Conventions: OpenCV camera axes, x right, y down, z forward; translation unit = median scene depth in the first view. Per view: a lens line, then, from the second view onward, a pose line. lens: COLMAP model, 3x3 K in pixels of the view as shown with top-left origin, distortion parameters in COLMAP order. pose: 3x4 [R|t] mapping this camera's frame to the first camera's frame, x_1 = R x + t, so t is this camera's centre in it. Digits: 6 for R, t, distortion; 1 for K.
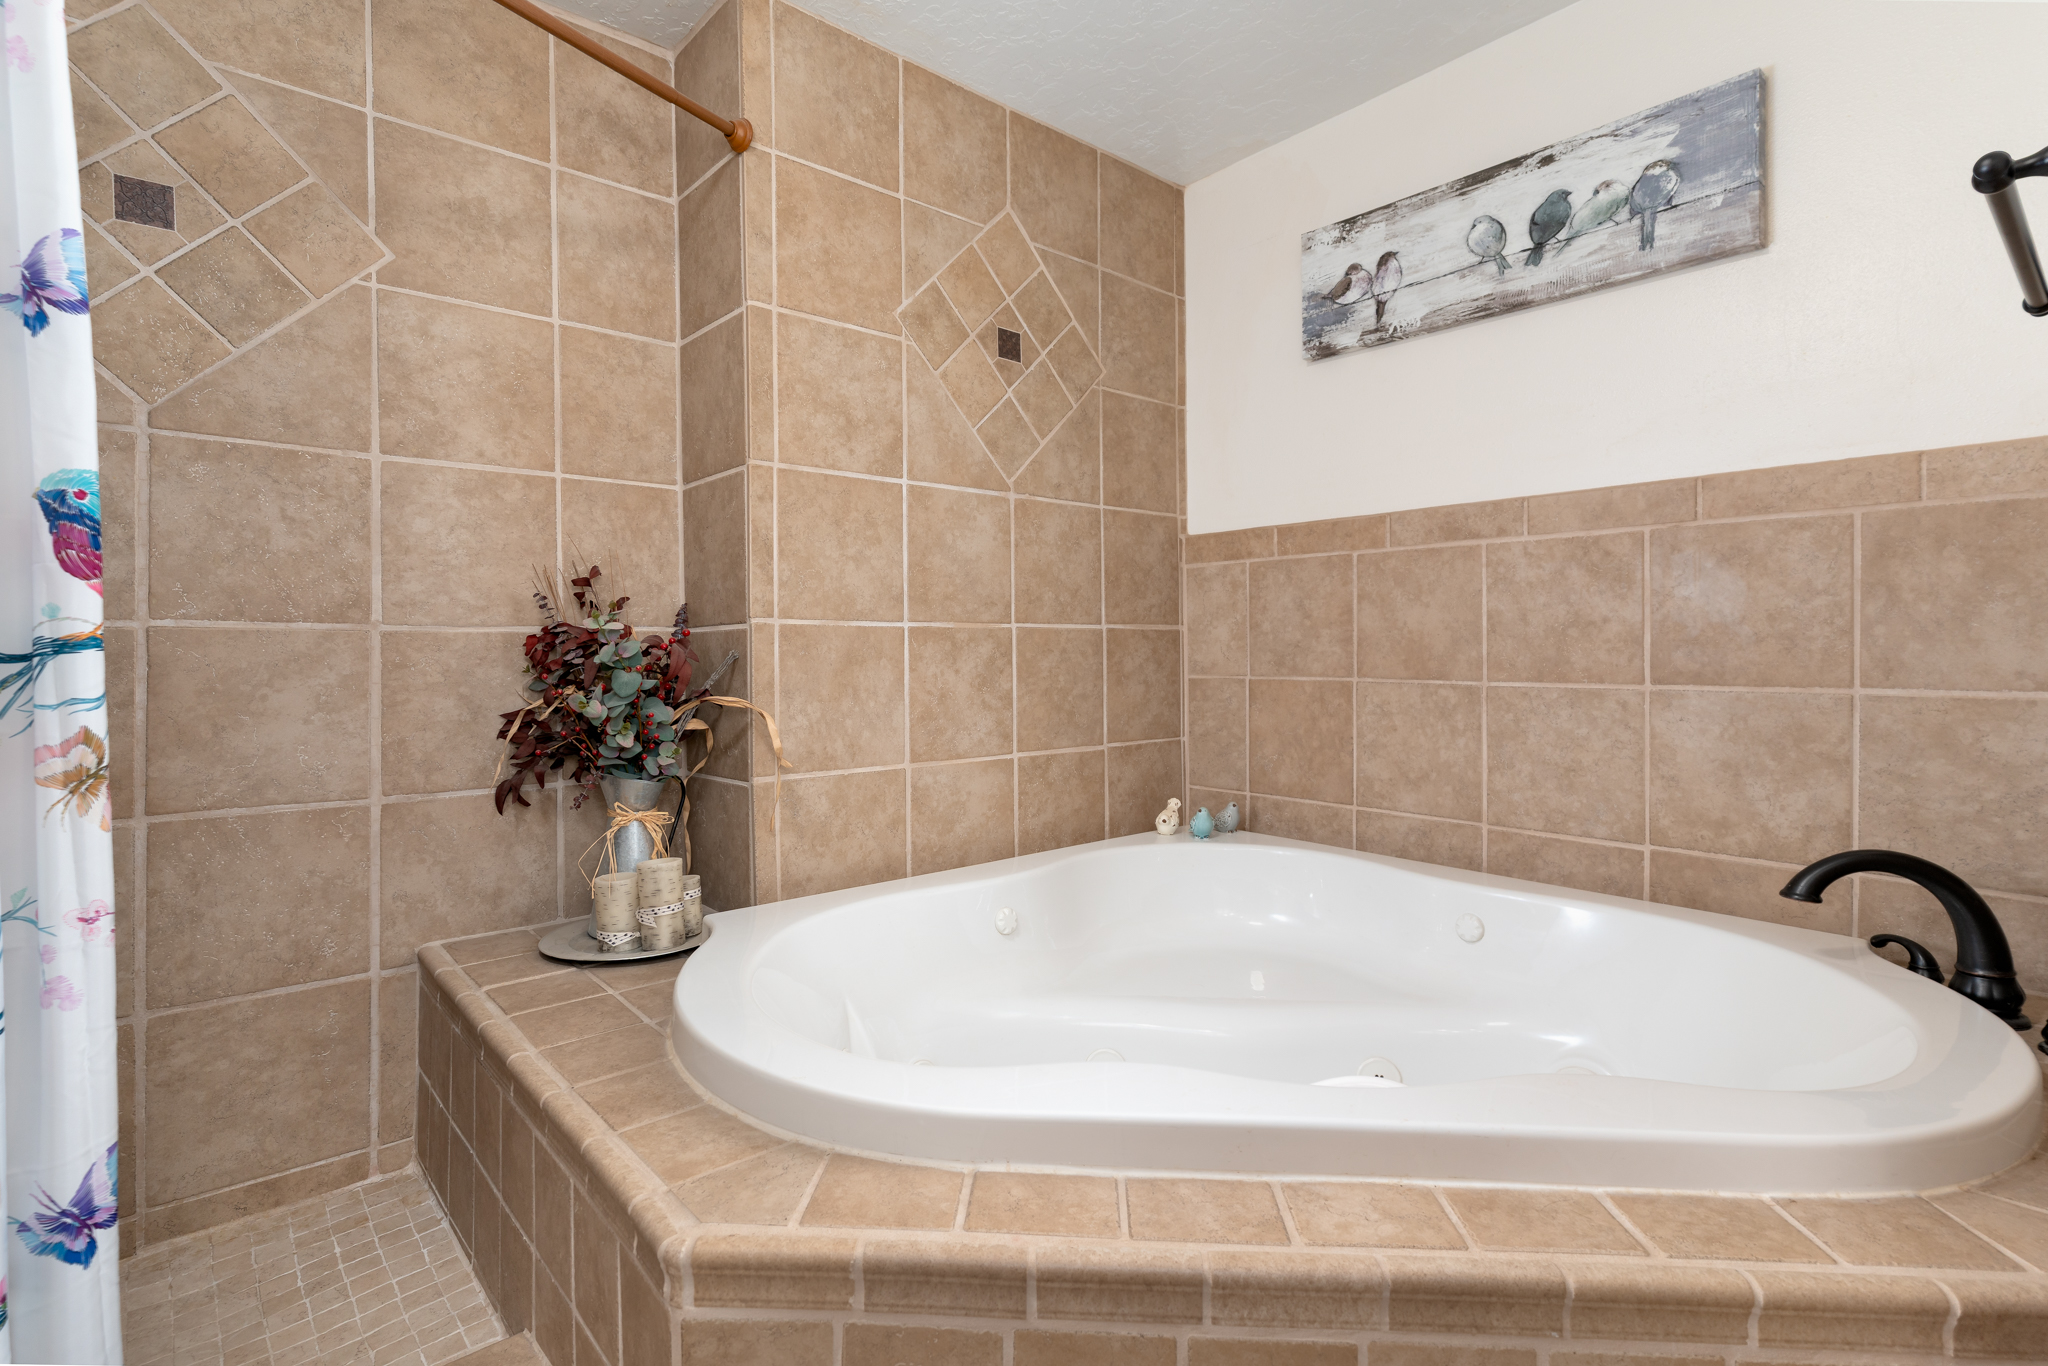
lens RADIAL K [[980.6, 0, 997.3], [0, 980.6, 659.0], [0, 0, 1]] dist [0.001405, -0.000450]
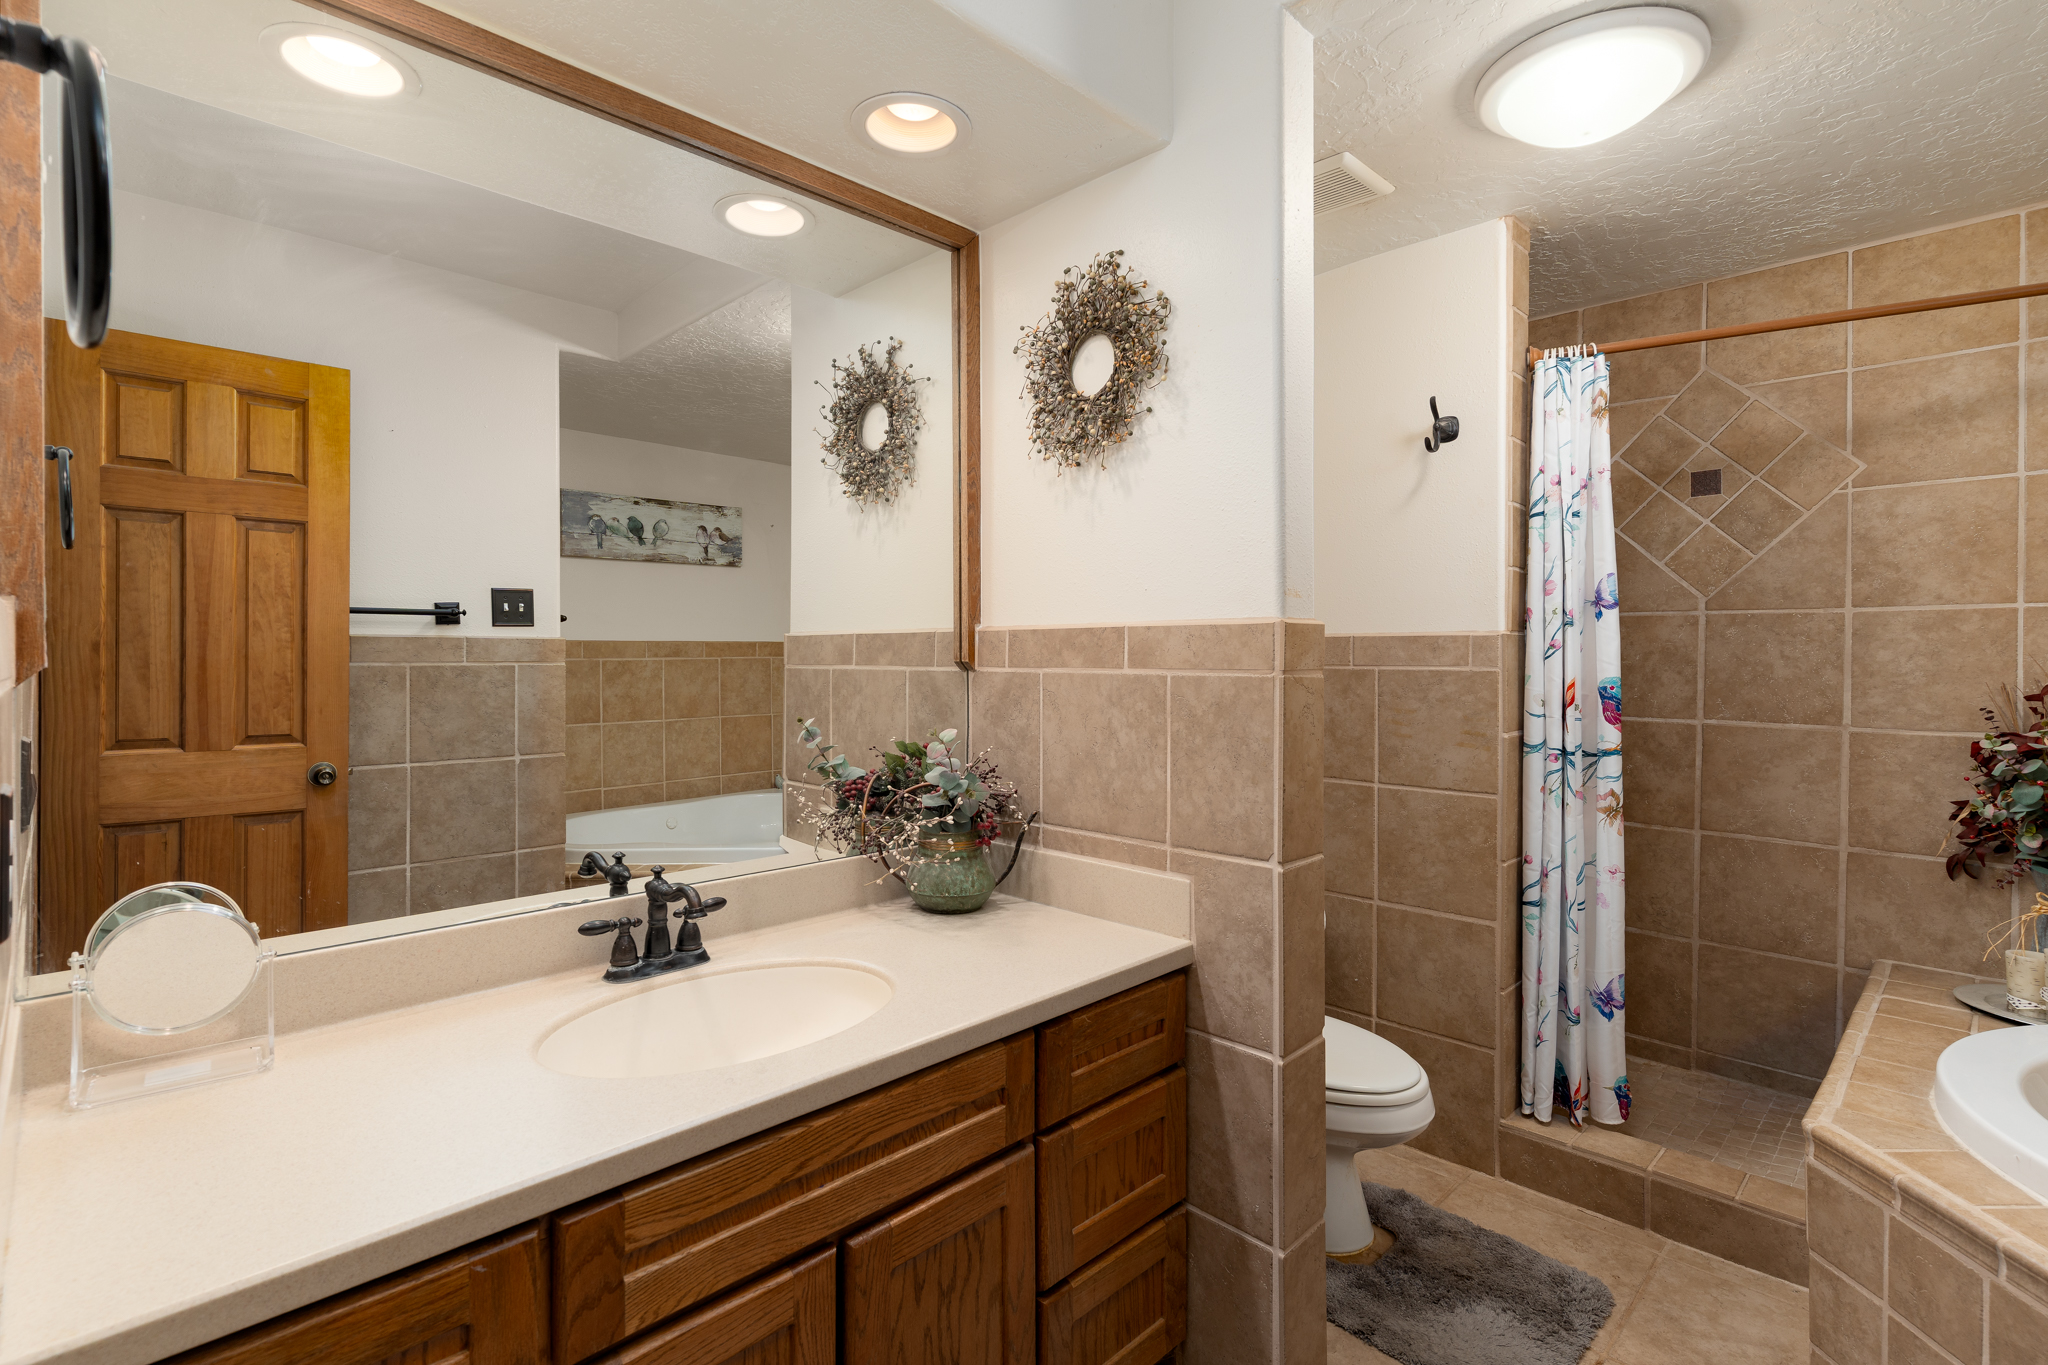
lens RADIAL K [[980.6, 0, 1019.3], [0, 980.6, 652.3], [0, 0, 1]] dist [0.001405, -0.000450]
pose [[0.064485, 0.008261, -0.997884, 0.749647], [-0.006137, 0.999950, 0.007881, -0.152719], [0.997900, 0.005616, 0.064533, -0.317736]]
